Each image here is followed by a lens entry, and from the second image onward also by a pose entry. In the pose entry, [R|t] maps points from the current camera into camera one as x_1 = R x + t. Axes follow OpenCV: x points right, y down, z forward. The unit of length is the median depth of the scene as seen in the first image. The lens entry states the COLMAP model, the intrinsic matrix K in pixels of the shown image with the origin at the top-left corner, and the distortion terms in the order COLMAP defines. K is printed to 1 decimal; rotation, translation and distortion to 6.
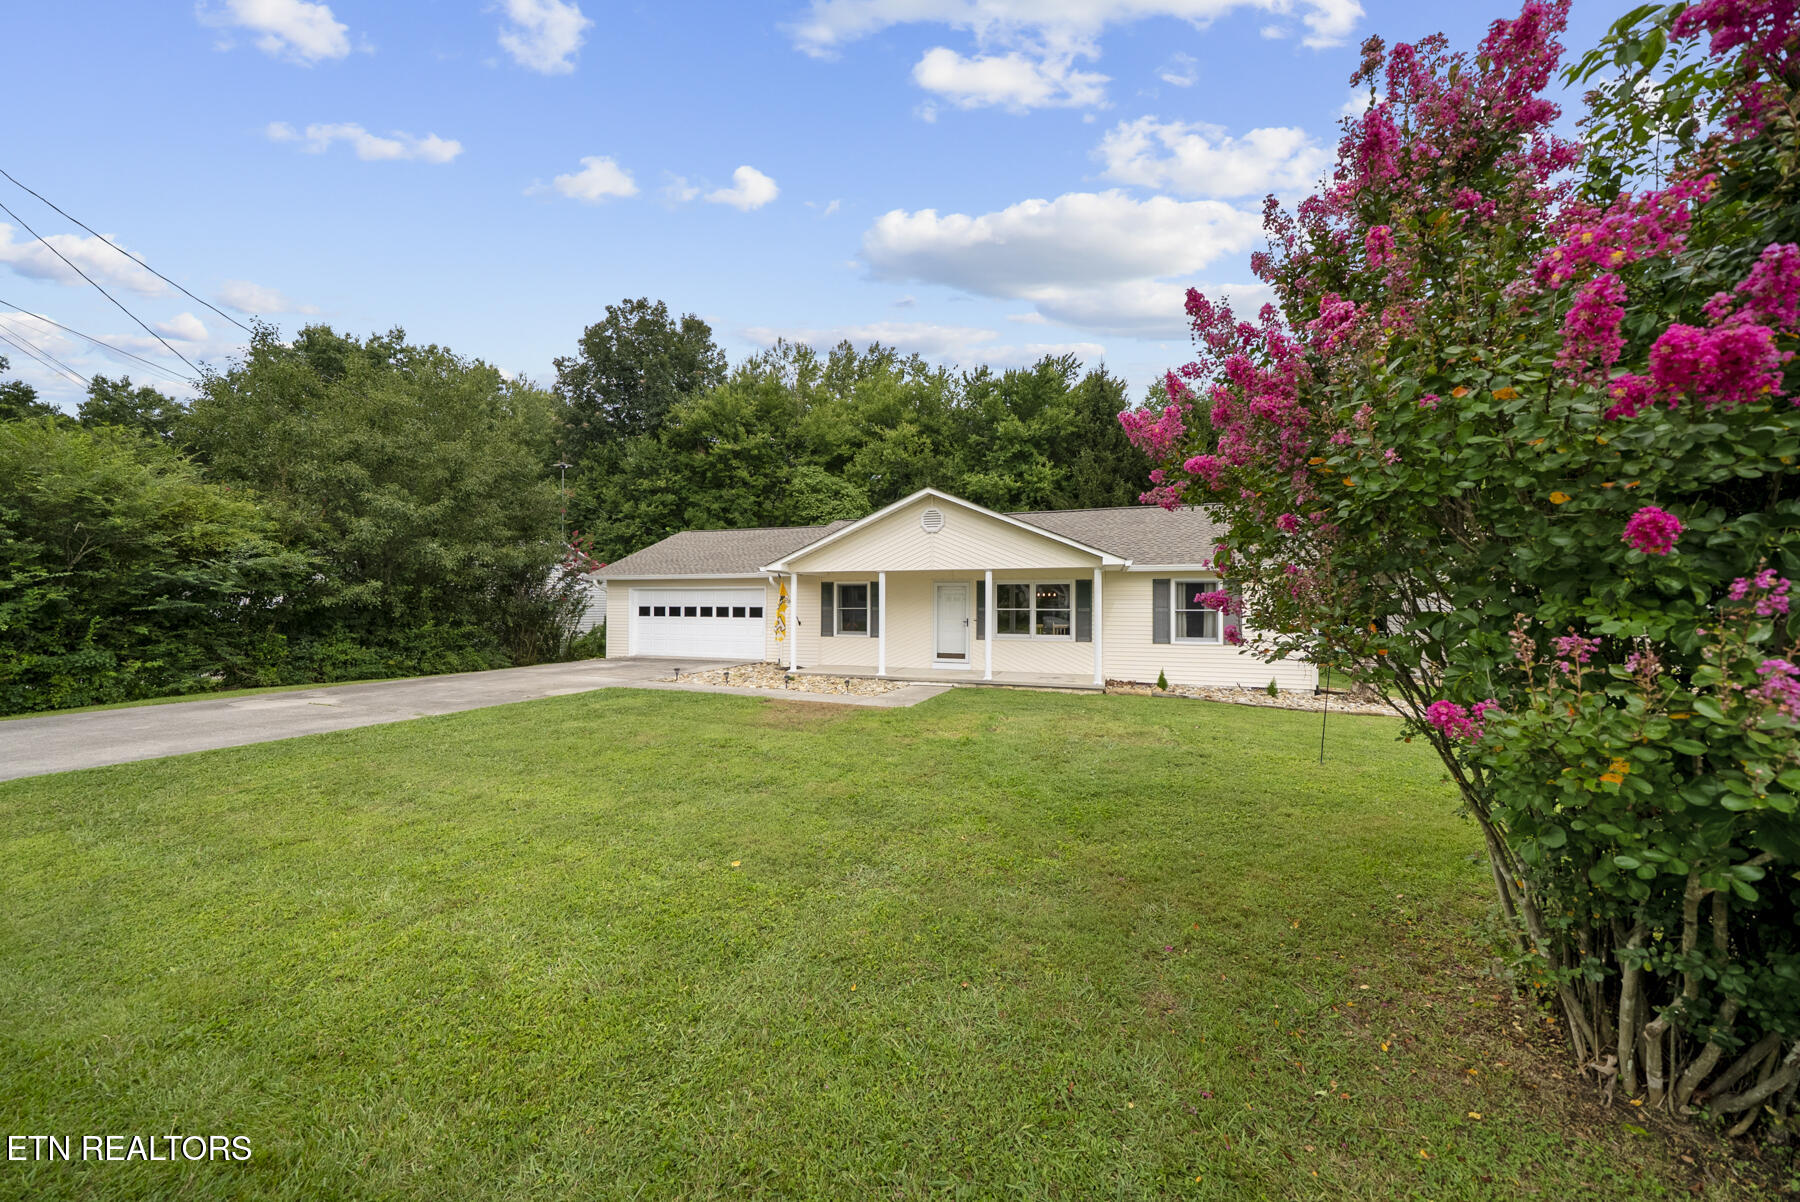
lens RADIAL K [[619.6, 0, 897.3], [0, 619.6, 607.6], [0, 0, 1]] dist [0.000351, -0.000014]
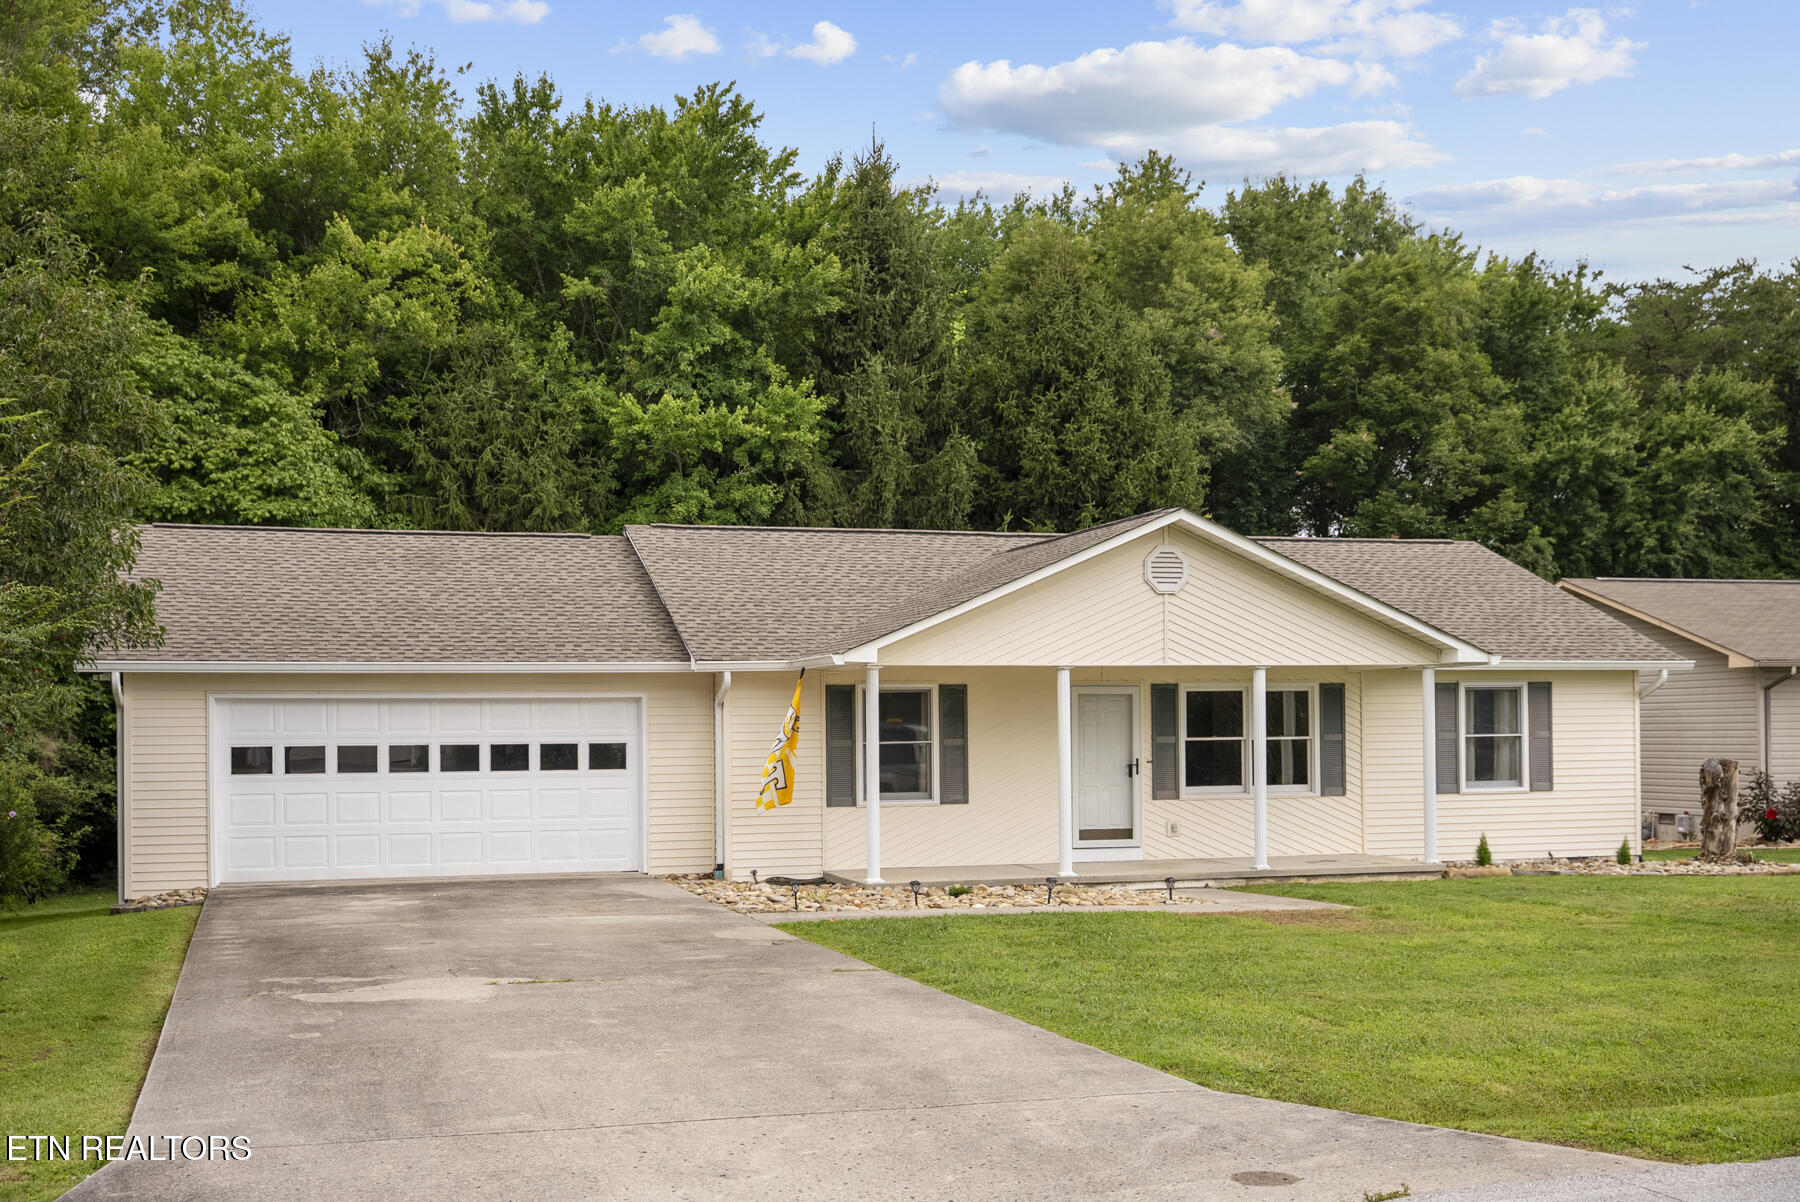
lens RADIAL K [[1913.5, 0, 909.0], [0, 1913.5, 720.1], [0, 0, 1]] dist [0.119753, -0.372235]
pose [[0.813720, -0.012233, 0.581128, -0.468467], [0.013581, 0.999906, 0.002033, -0.009588], [-0.581098, 0.006238, 0.813810, -0.085558]]
